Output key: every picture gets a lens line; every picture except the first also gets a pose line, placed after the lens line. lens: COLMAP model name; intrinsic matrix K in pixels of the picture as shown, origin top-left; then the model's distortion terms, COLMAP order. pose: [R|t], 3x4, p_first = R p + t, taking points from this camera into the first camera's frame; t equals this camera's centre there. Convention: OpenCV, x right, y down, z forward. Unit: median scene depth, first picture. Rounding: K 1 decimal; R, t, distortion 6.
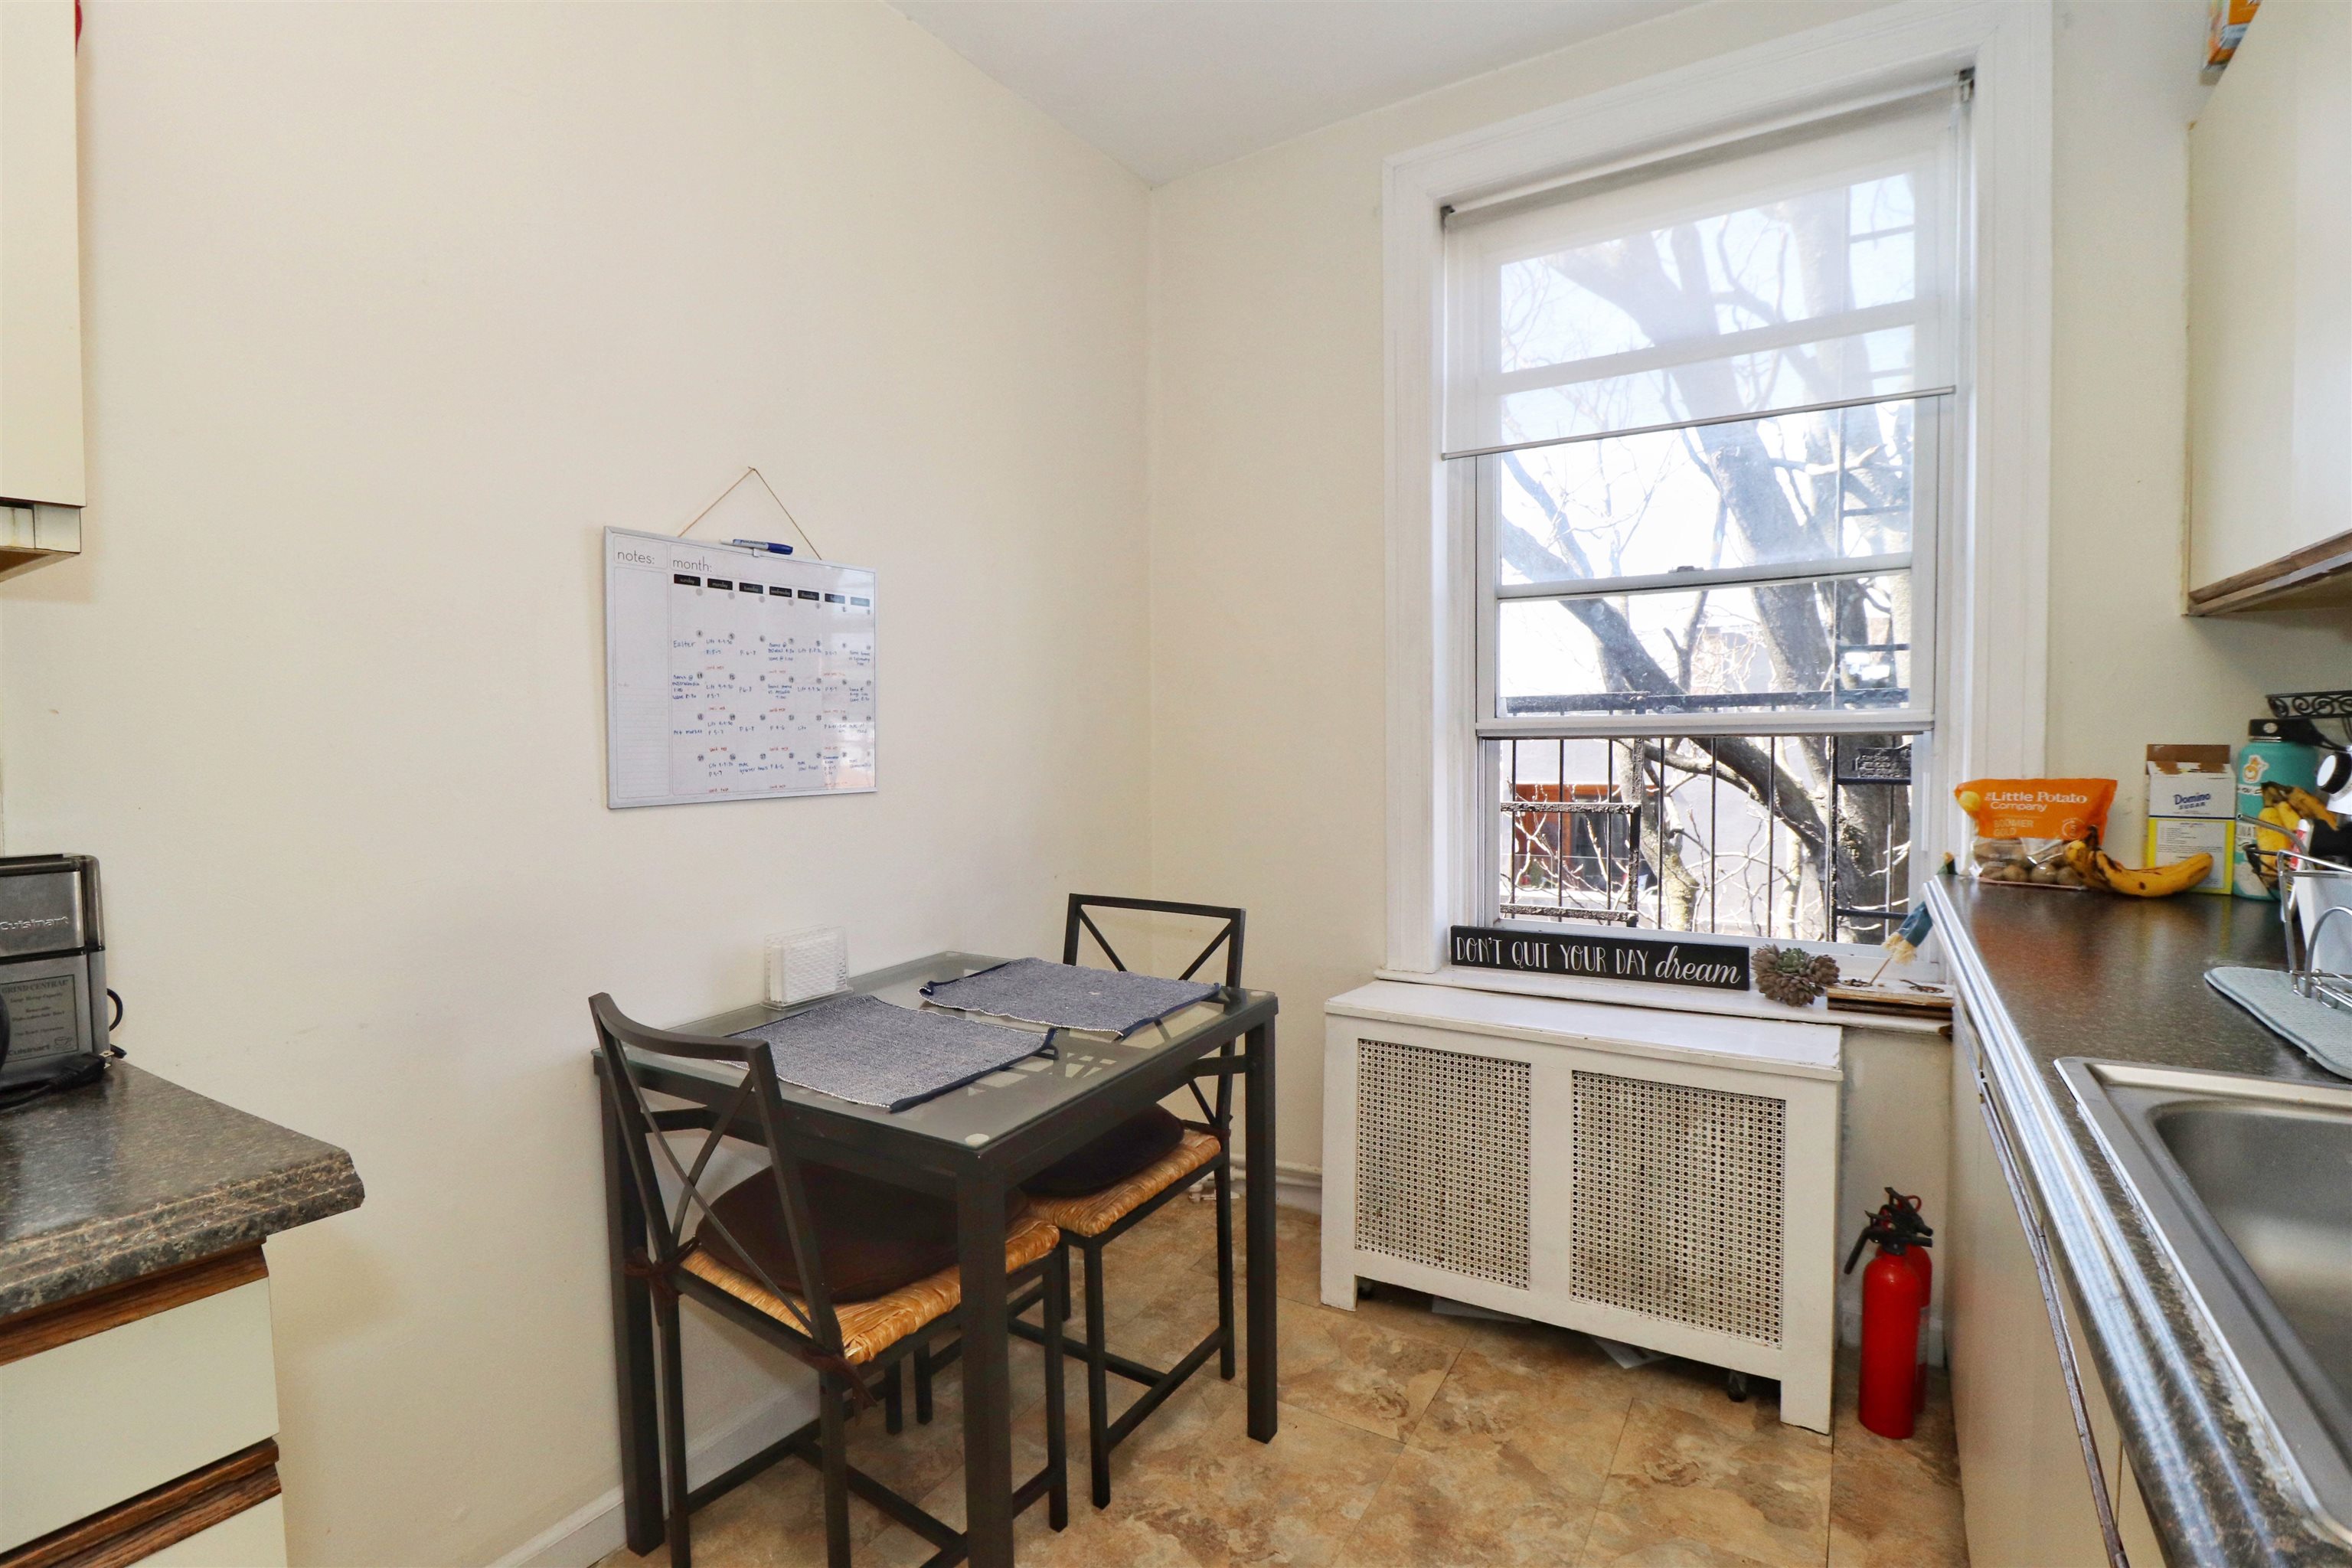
lens RADIAL K [[1114.8, 0, 1168.7], [0, 1114.8, 781.5], [0, 0, 1]] dist [0.007451, -0.014135]
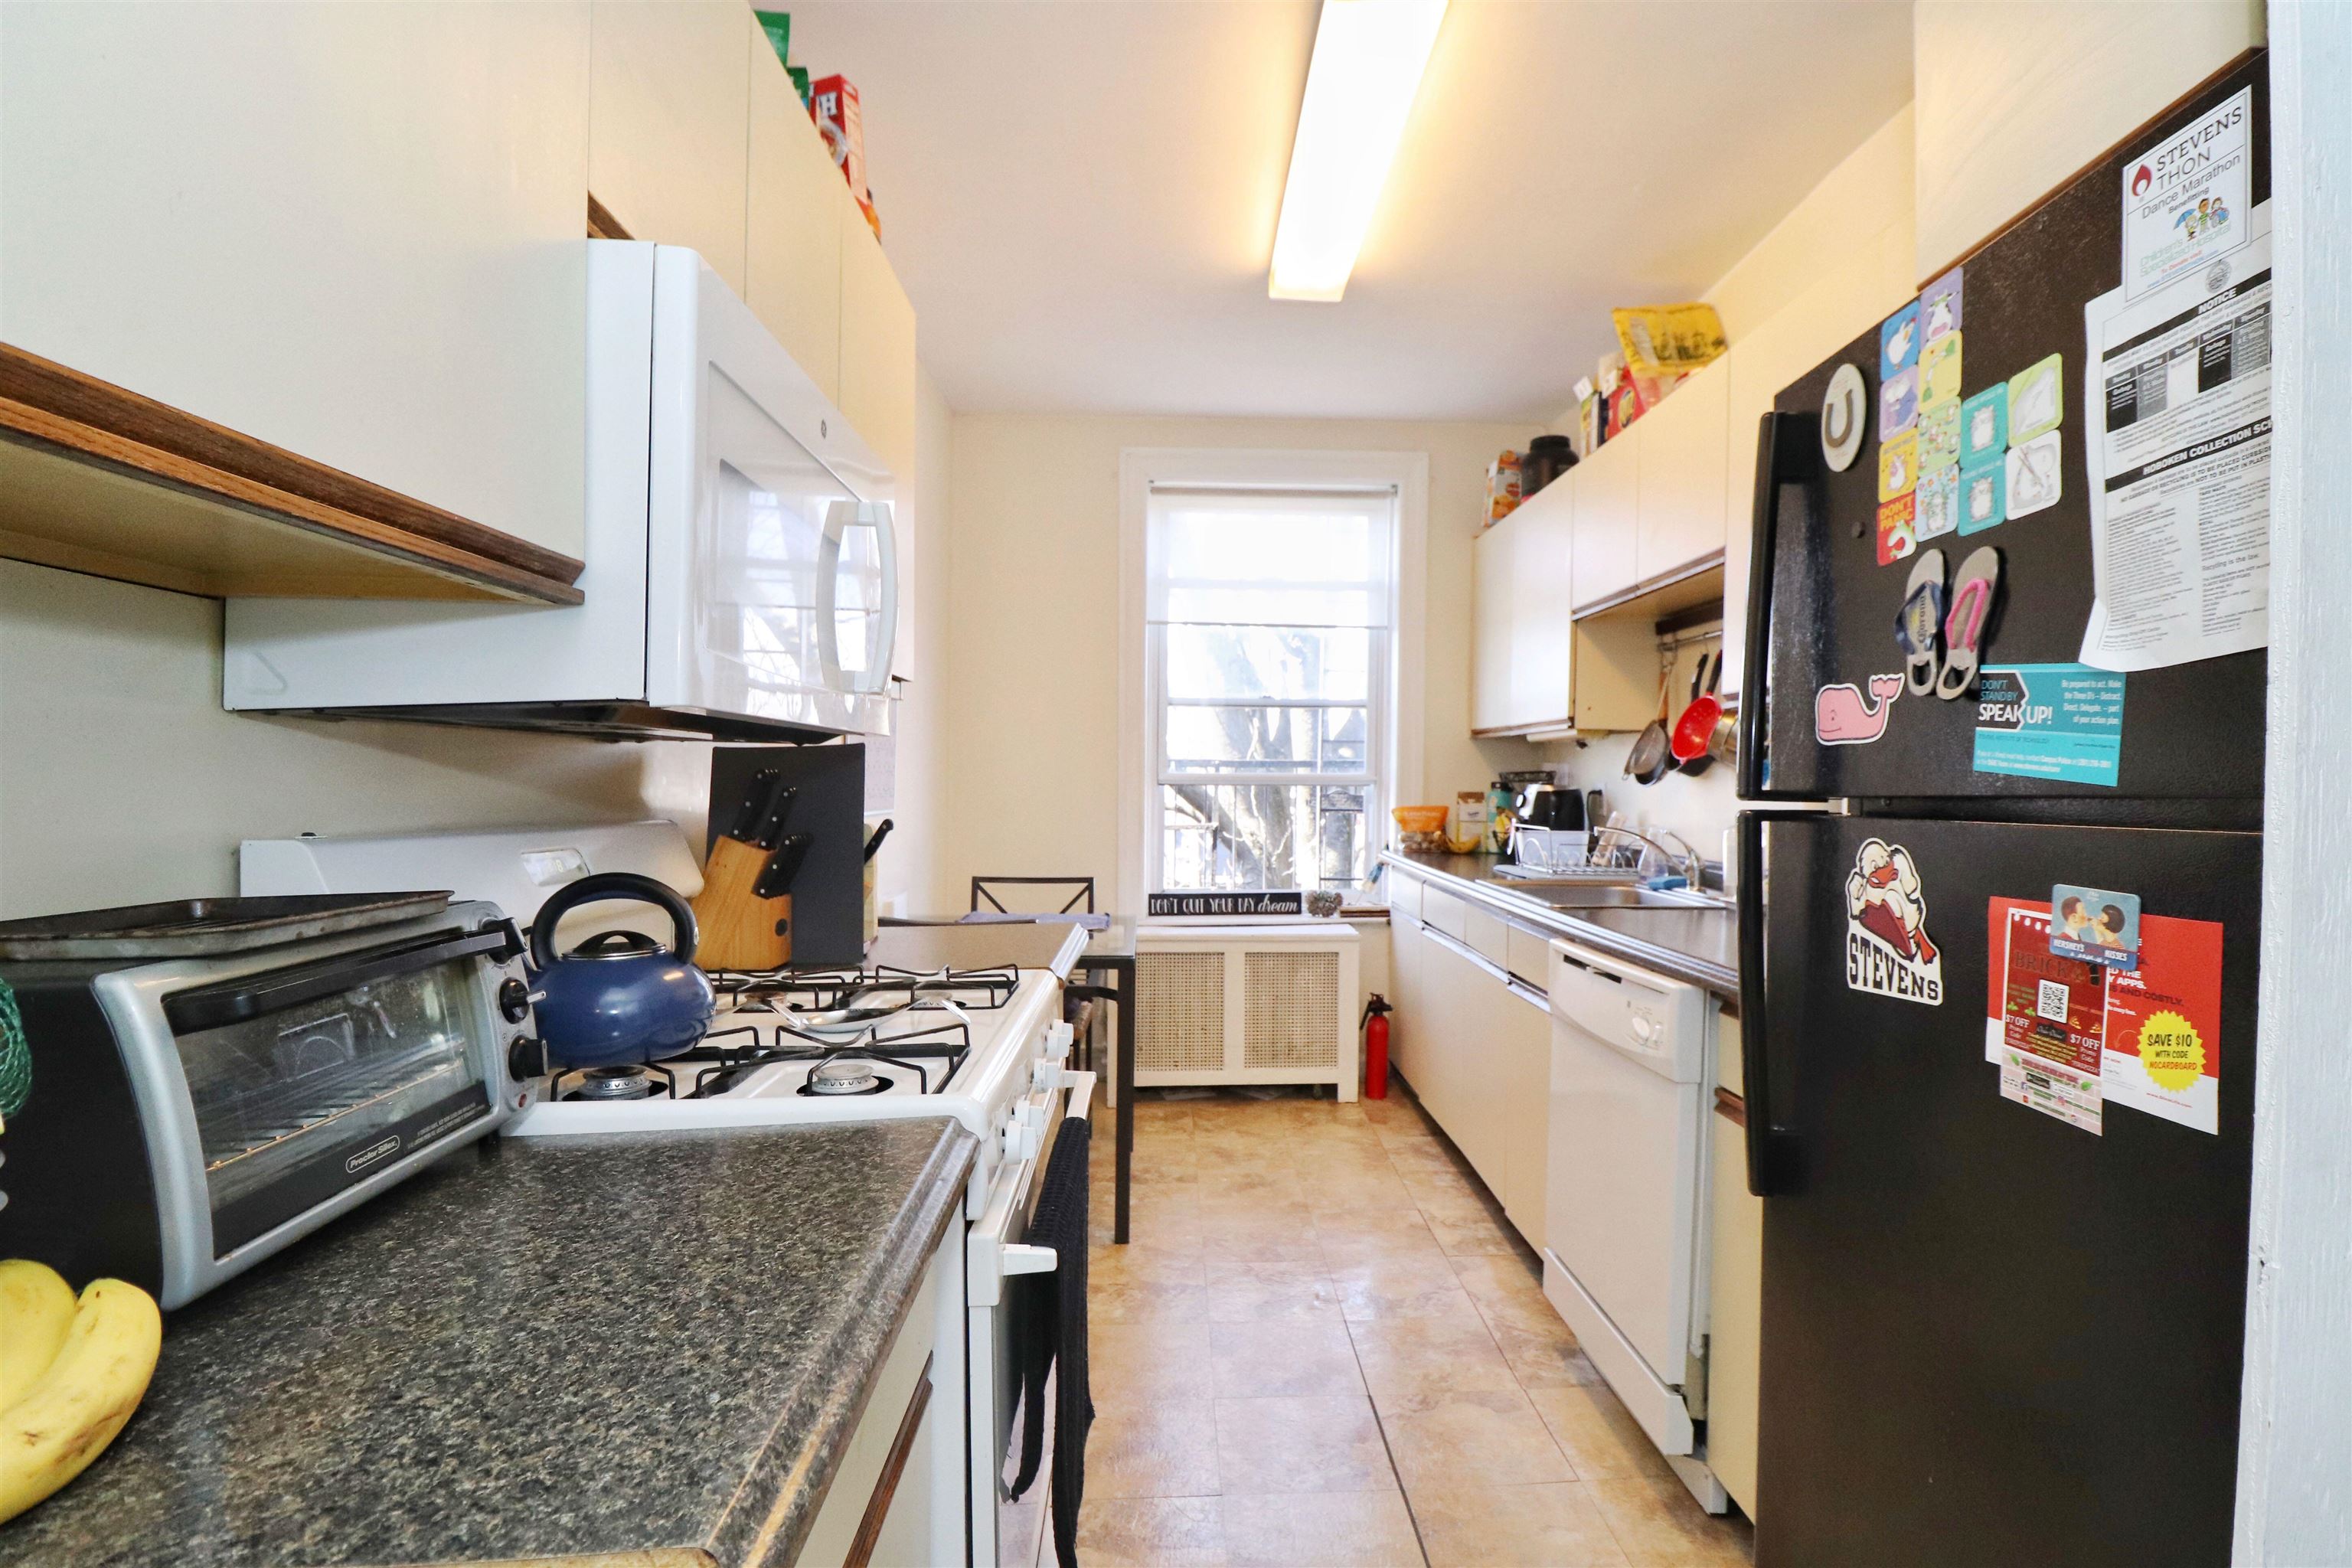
lens RADIAL K [[1114.8, 0, 1220.6], [0, 1114.8, 804.3], [0, 0, 1]] dist [0.007451, -0.014135]
pose [[0.830906, 0.006090, 0.556380, -0.778634], [0.006522, 0.999765, -0.020683, 0.036151], [-0.556375, 0.020814, 0.830670, -0.628461]]
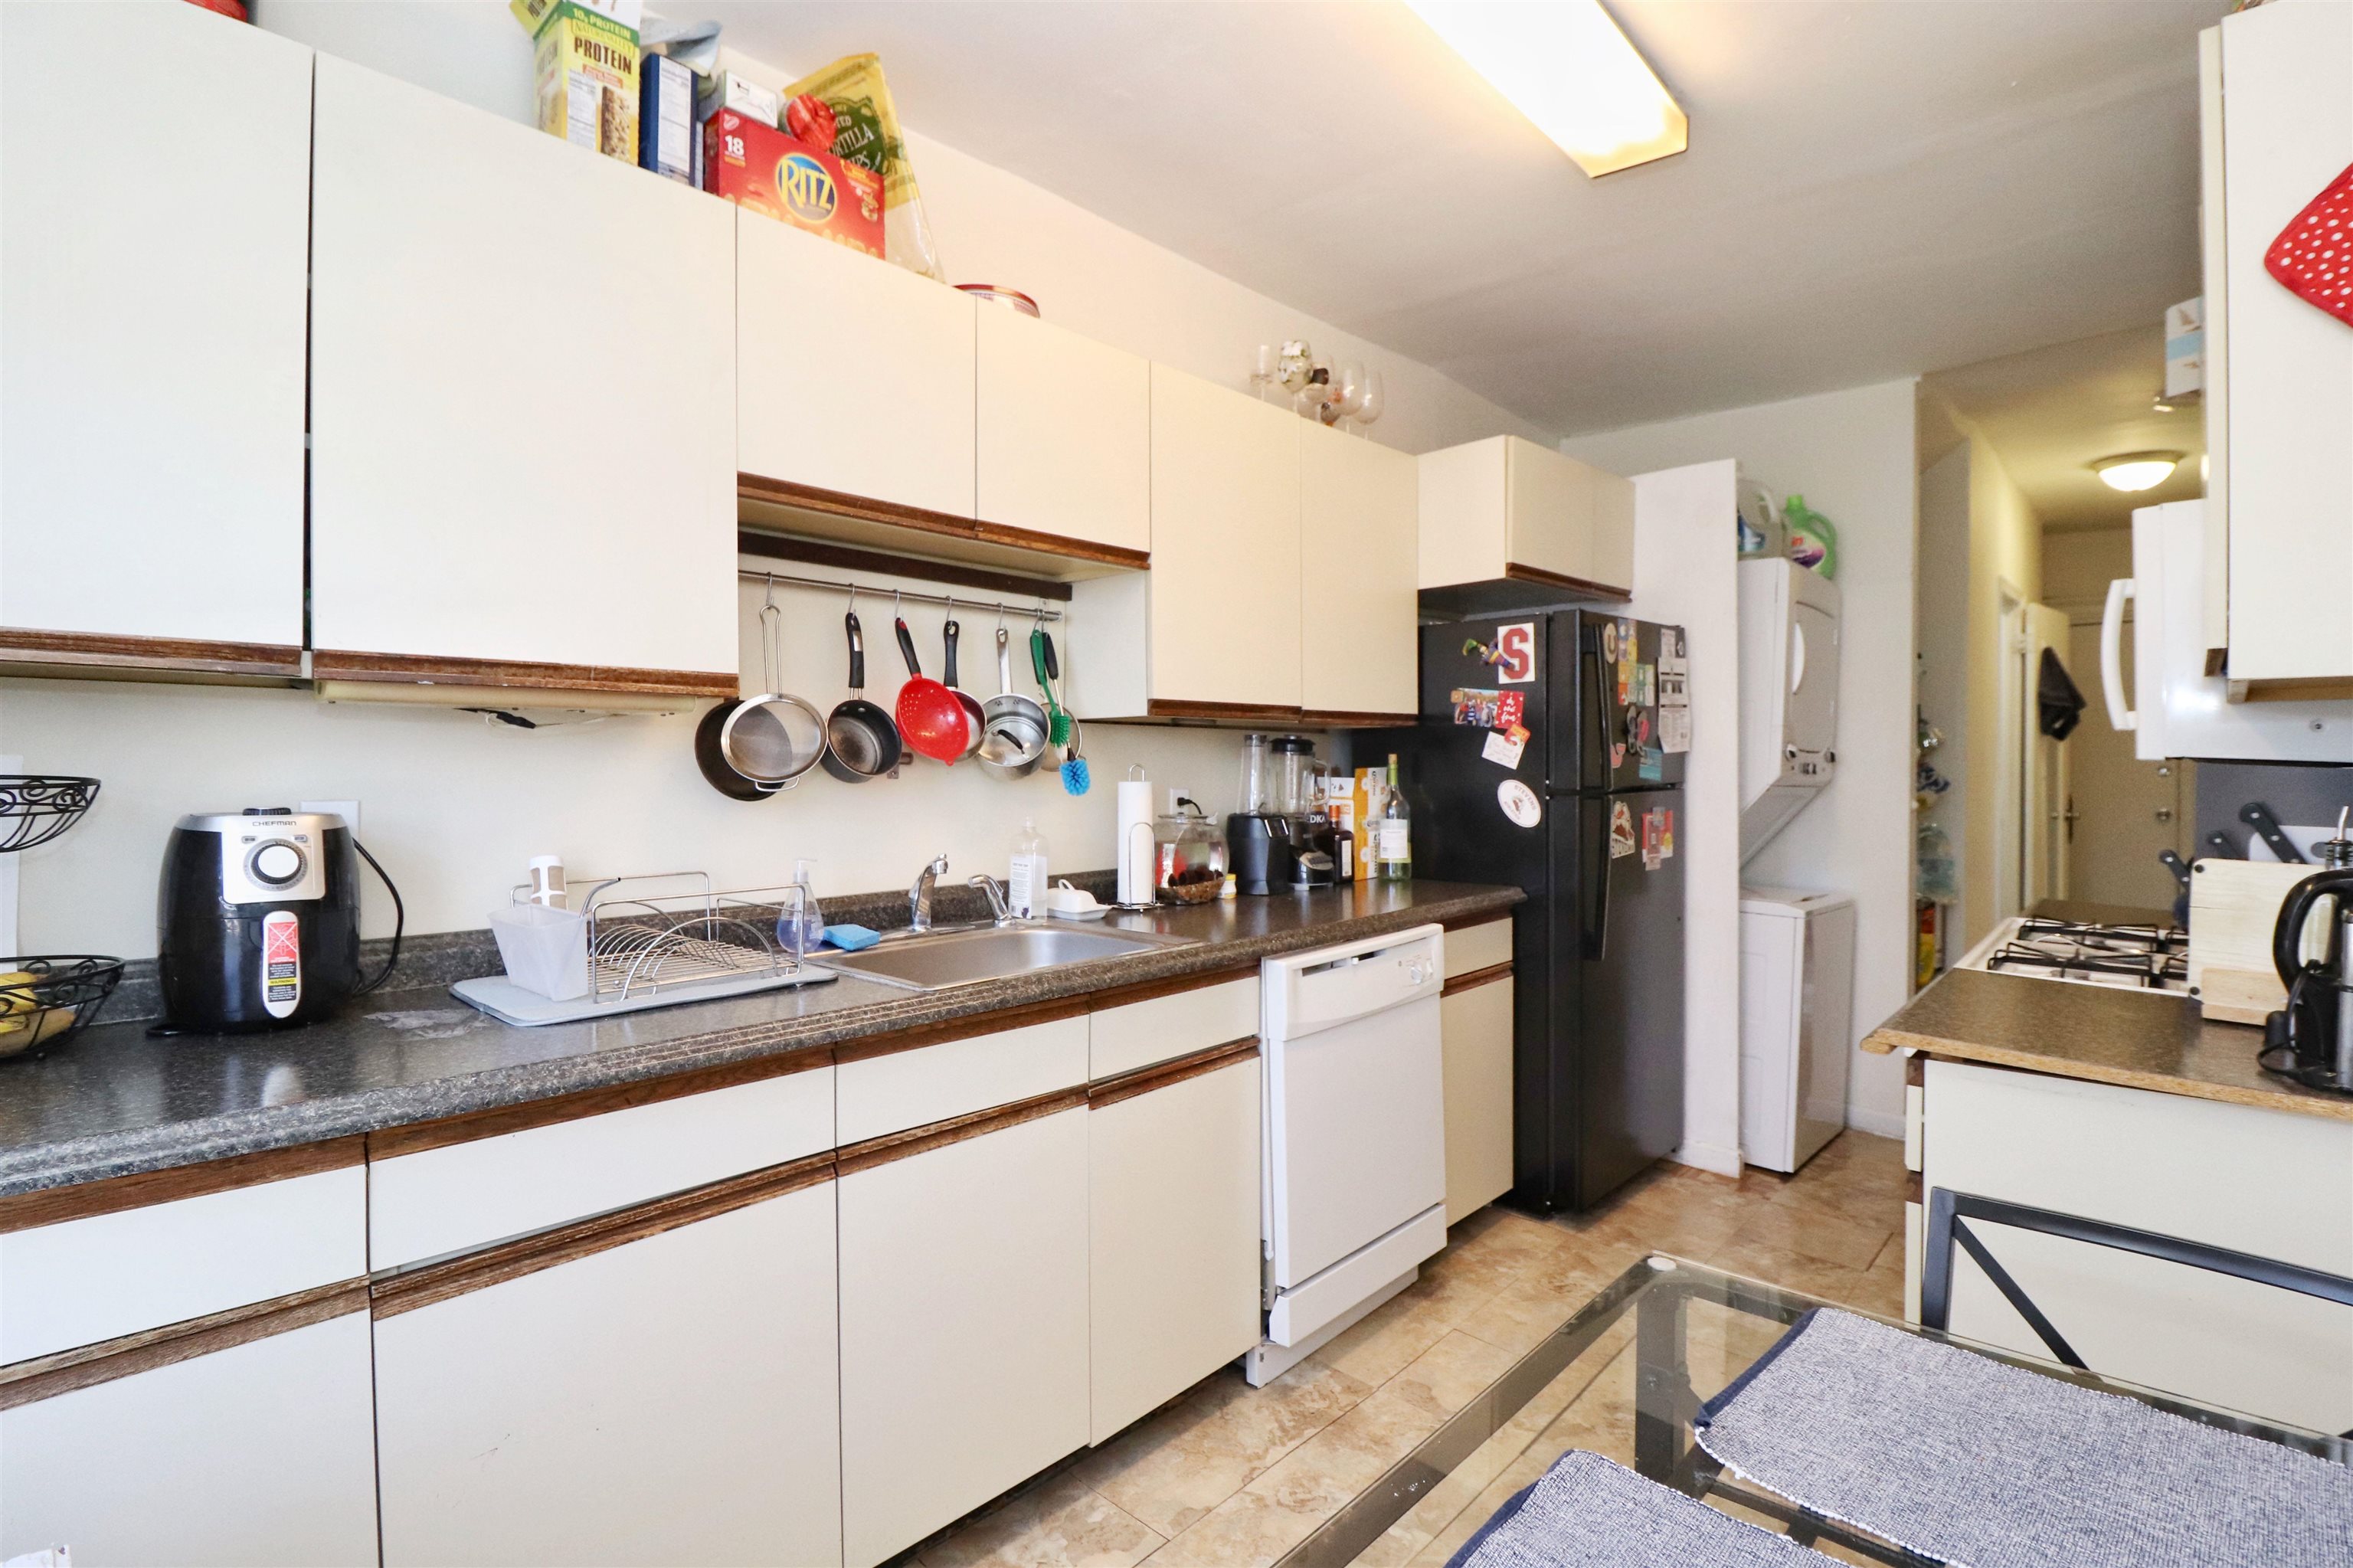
lens RADIAL K [[1115.3, 0, 1189.9], [0, 1115.3, 777.8], [0, 0, 1]] dist [0.007451, -0.014135]
pose [[-0.980674, 0.007519, 0.195506, 0.024004], [0.019032, 0.998188, 0.057076, -0.083576], [-0.194723, 0.059694, -0.979040, 1.190320]]
